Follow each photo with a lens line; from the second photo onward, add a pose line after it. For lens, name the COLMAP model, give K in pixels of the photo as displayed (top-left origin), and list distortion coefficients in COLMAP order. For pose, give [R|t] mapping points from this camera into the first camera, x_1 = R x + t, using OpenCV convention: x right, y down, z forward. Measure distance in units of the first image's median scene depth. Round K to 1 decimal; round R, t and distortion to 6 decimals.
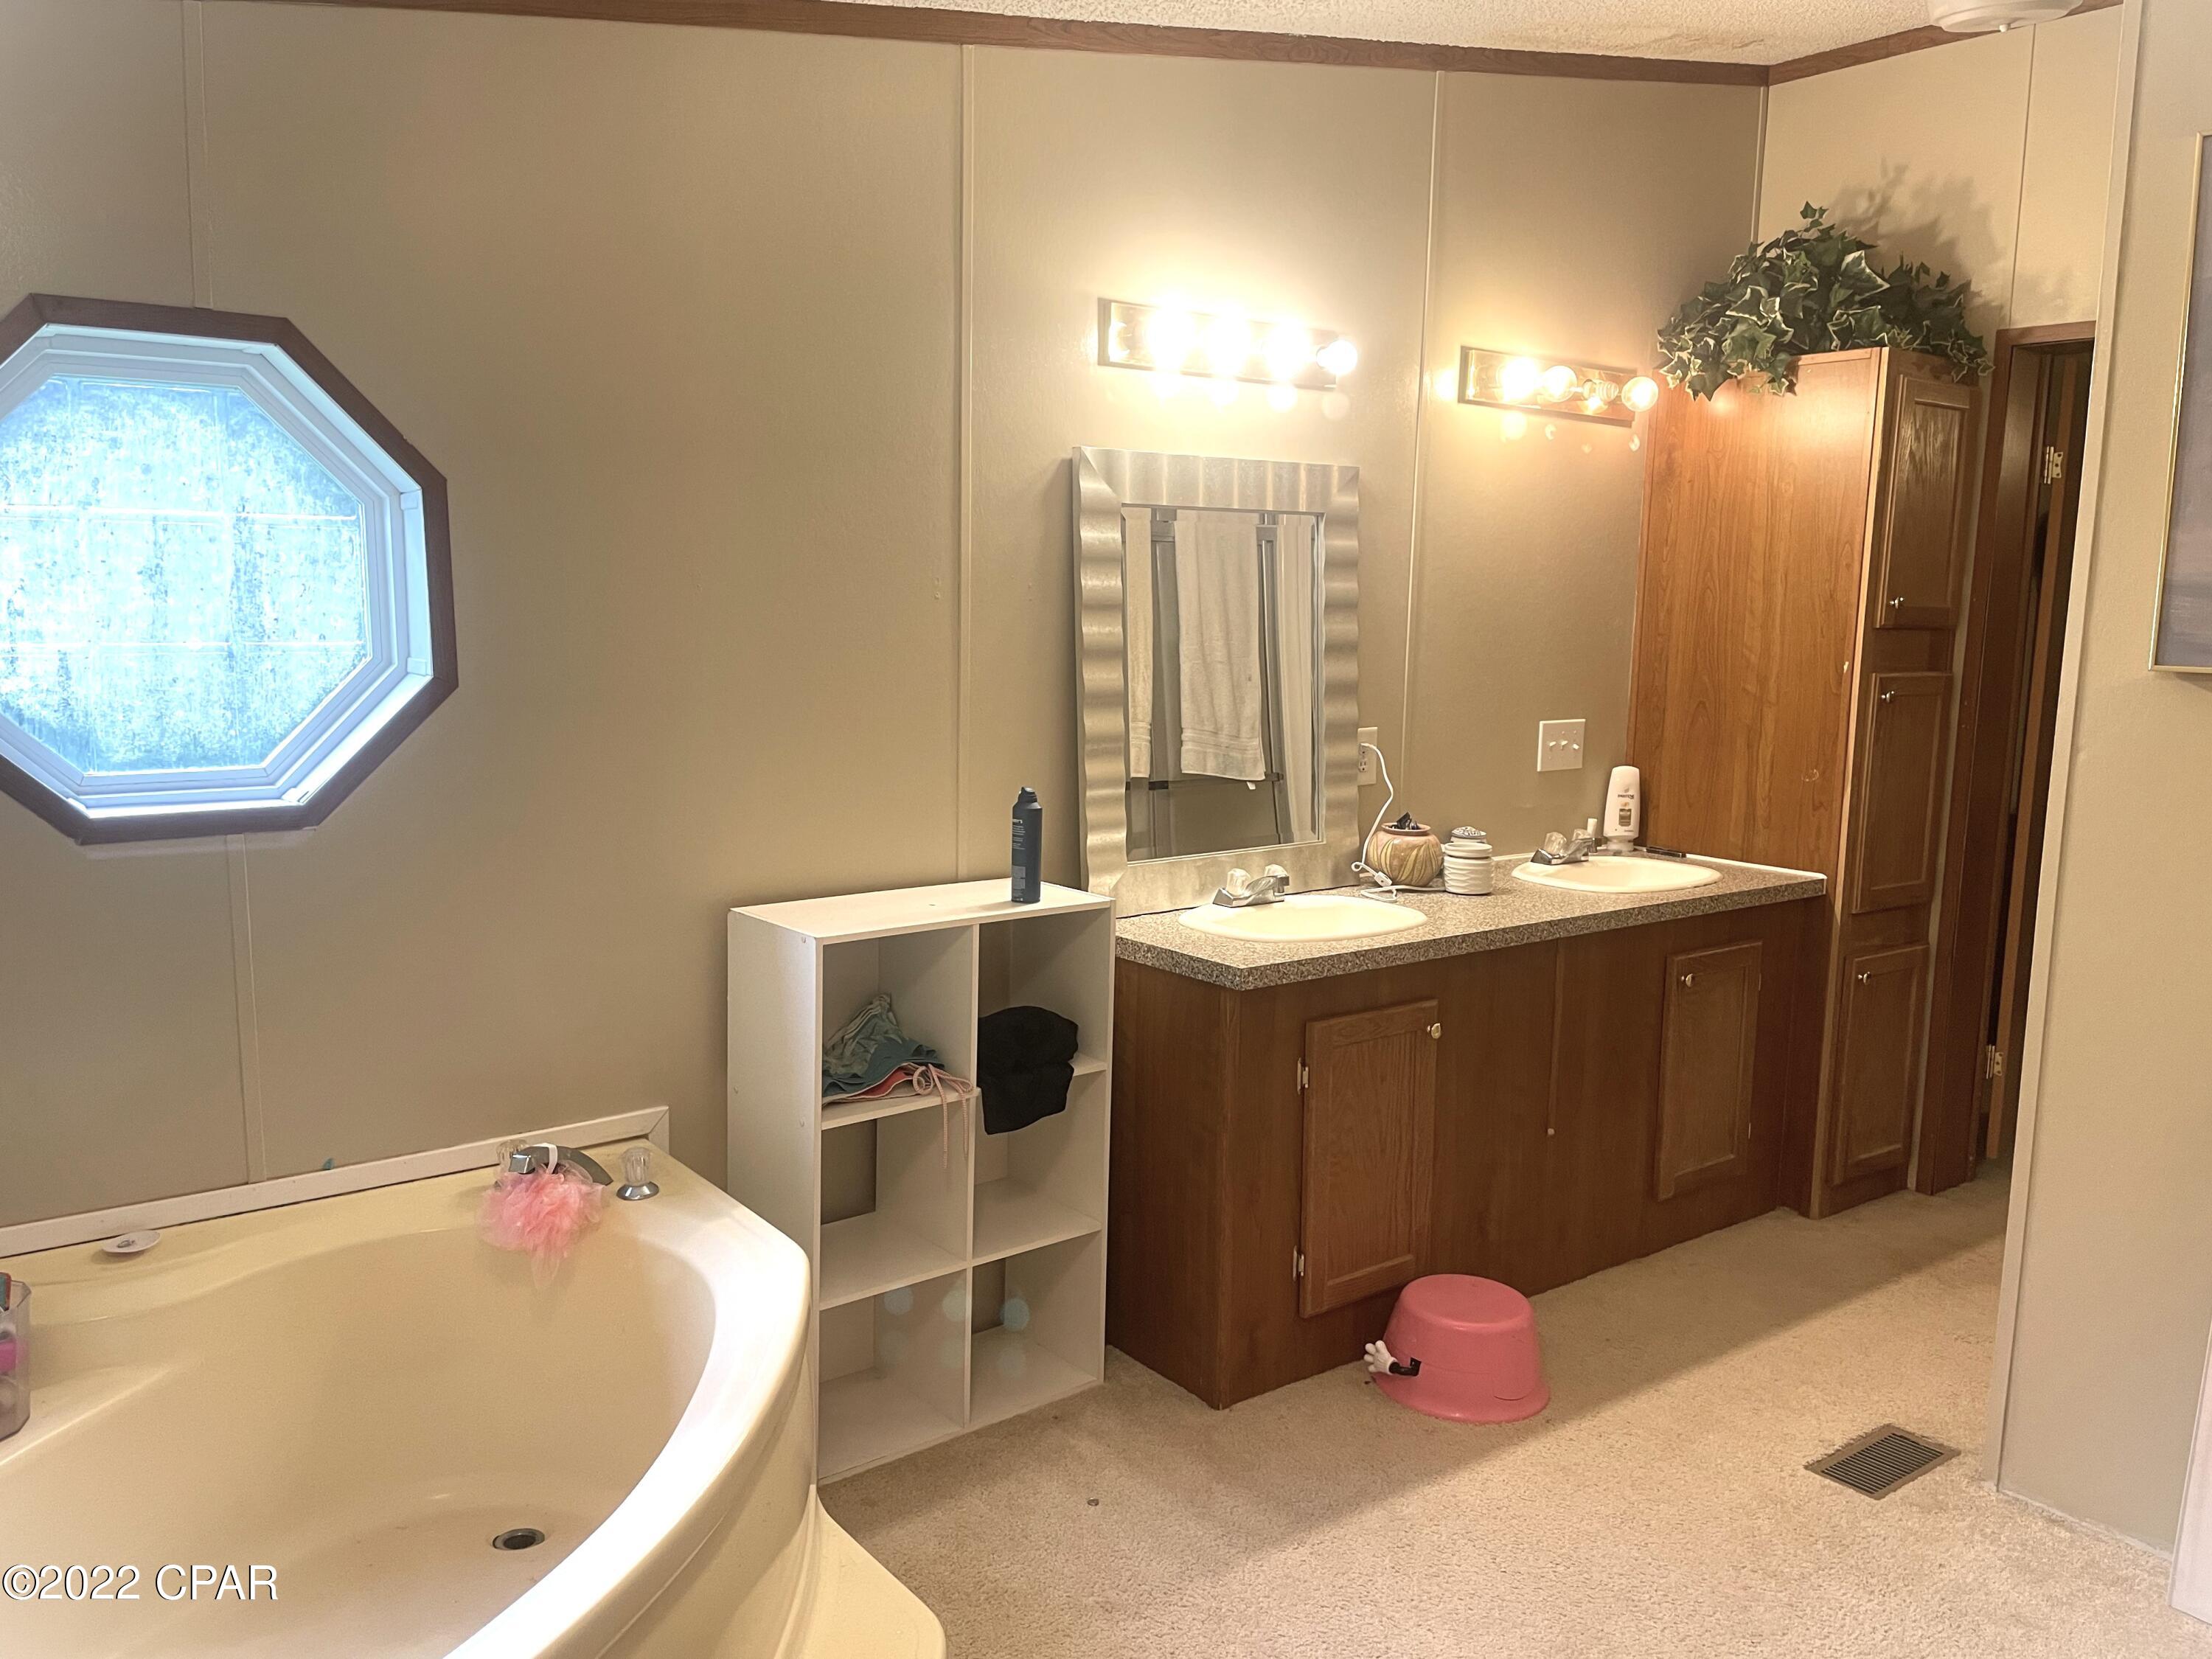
lens RADIAL K [[1716.9, 0, 1107.3], [0, 1716.9, 835.4], [0, 0, 1]] dist [0.043433, -0.053509]
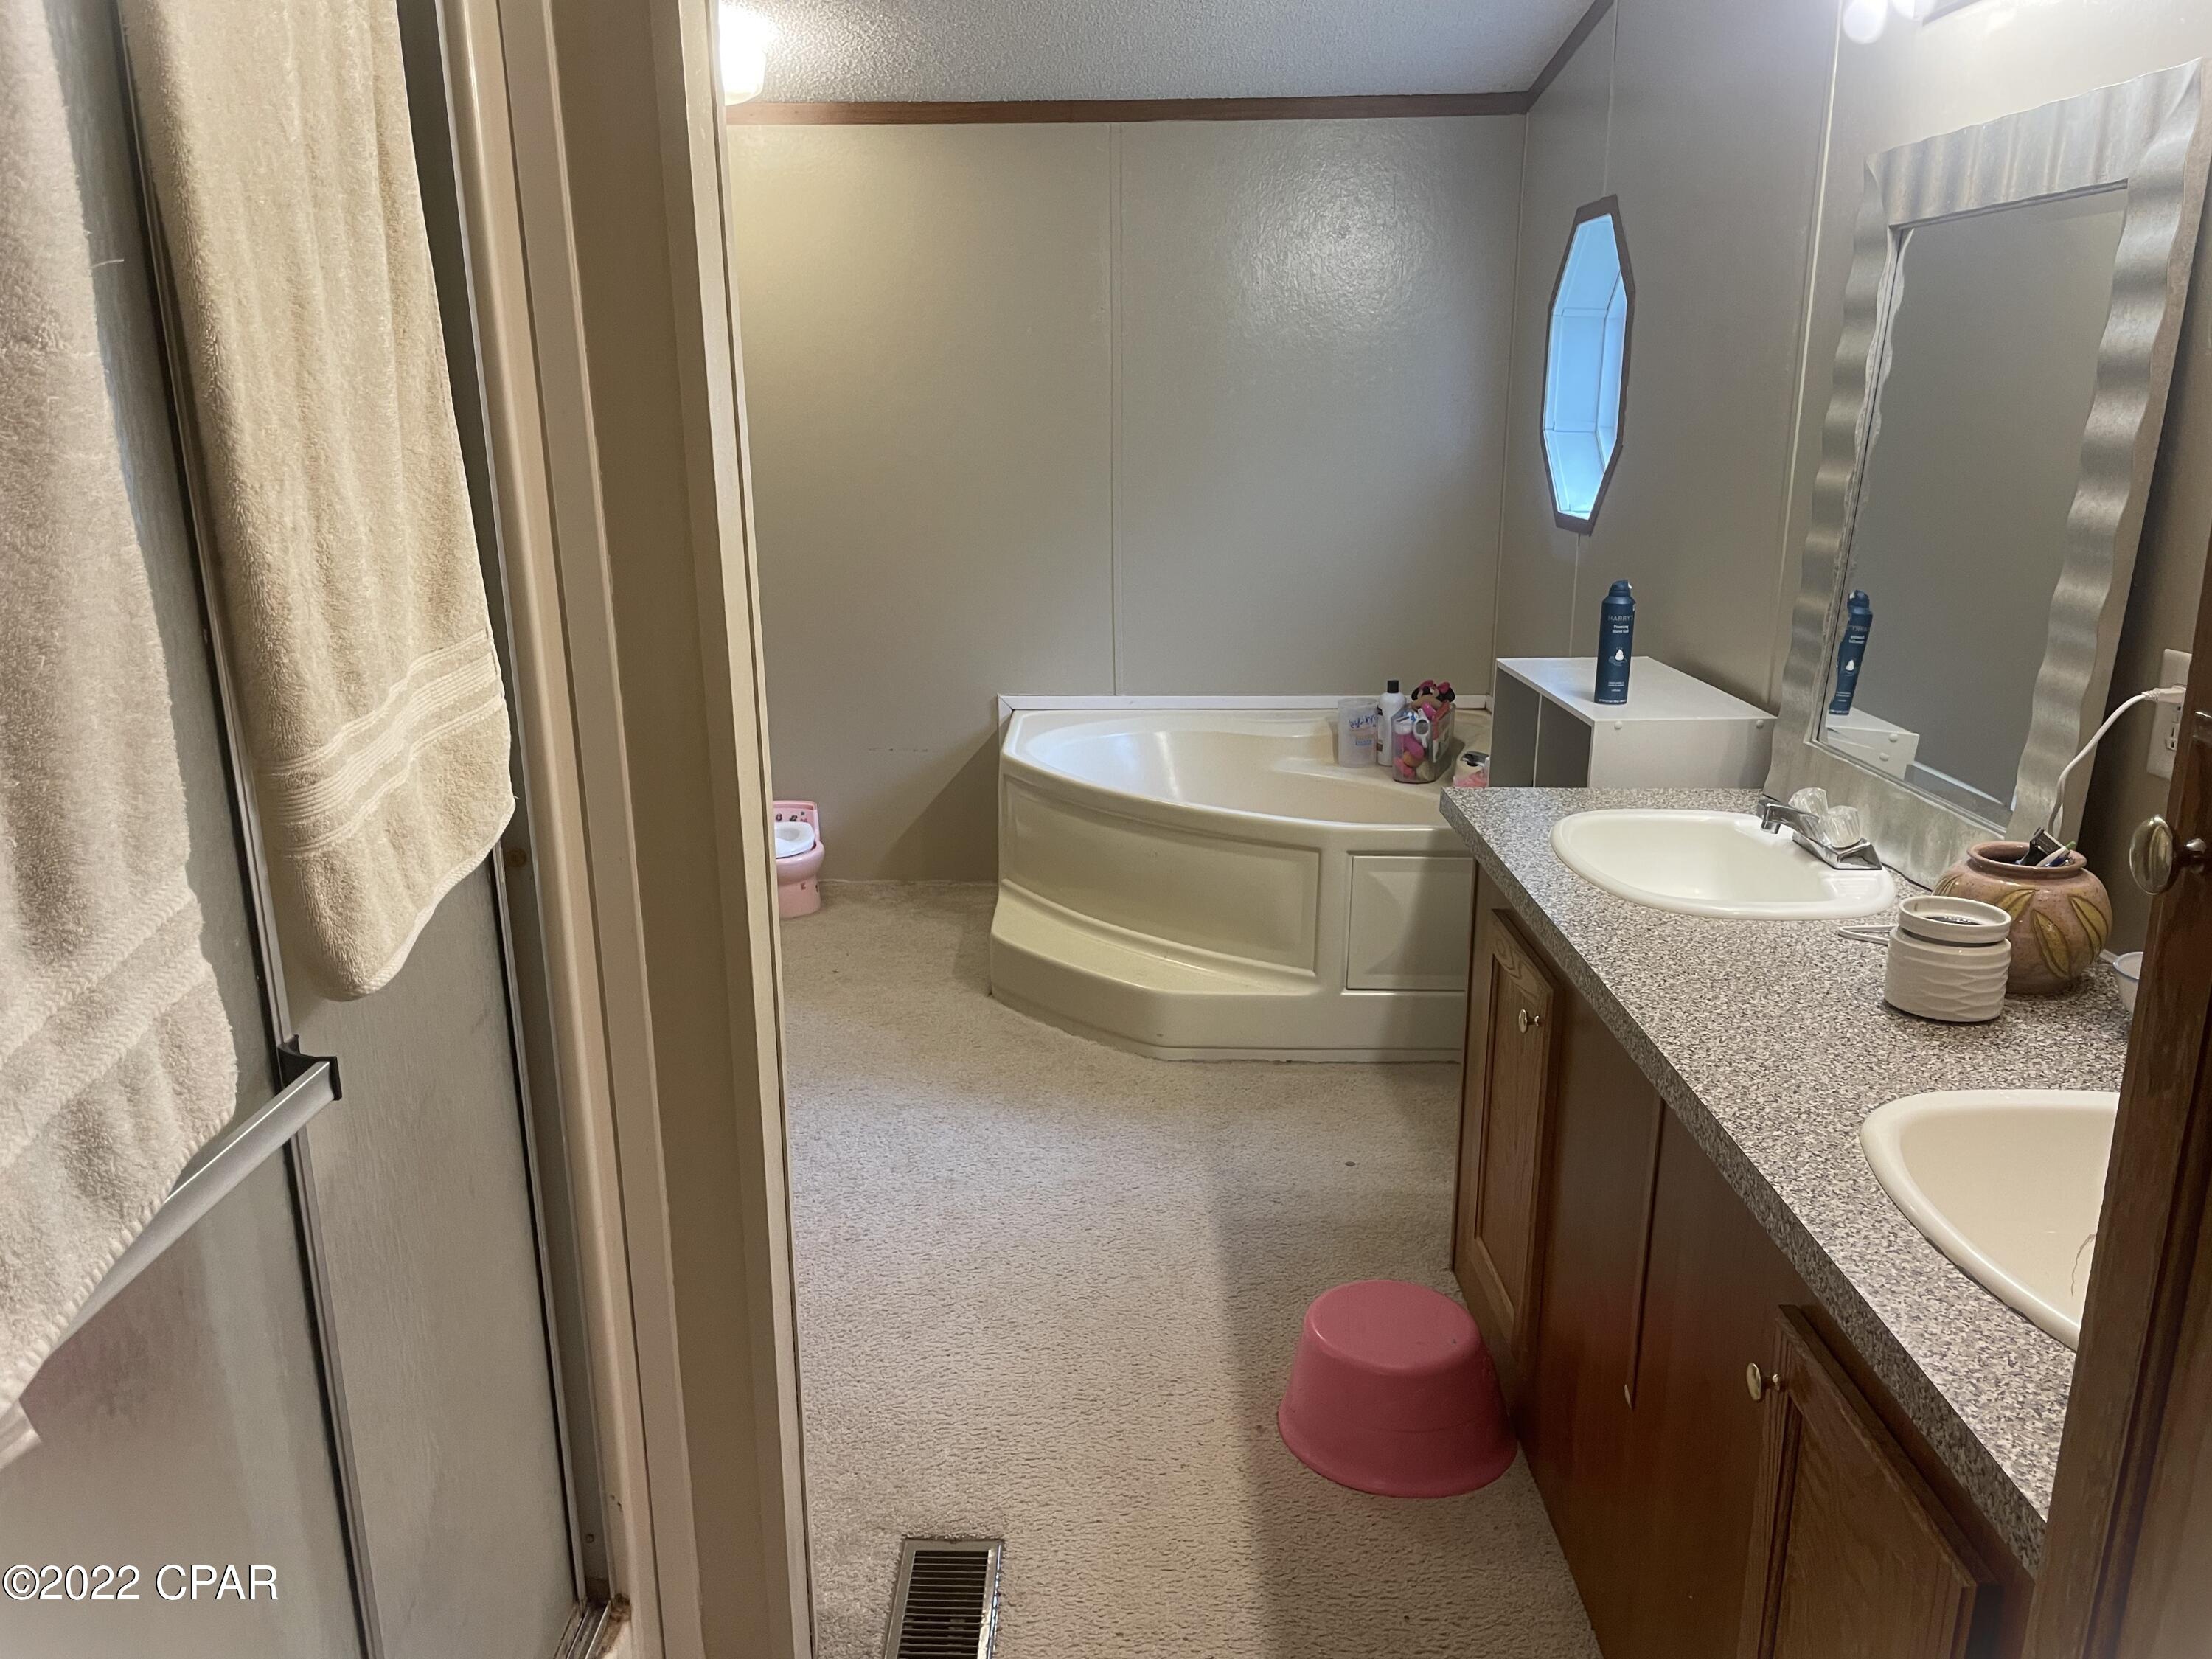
lens RADIAL K [[1716.9, 0, 1105.4], [0, 1716.9, 835.1], [0, 0, 1]] dist [0.043433, -0.053509]
pose [[-0.605882, 0.189862, -0.772567, 0.937918], [-0.119125, 0.938505, 0.324066, -0.179323], [0.786585, 0.288377, -0.546006, 1.417768]]
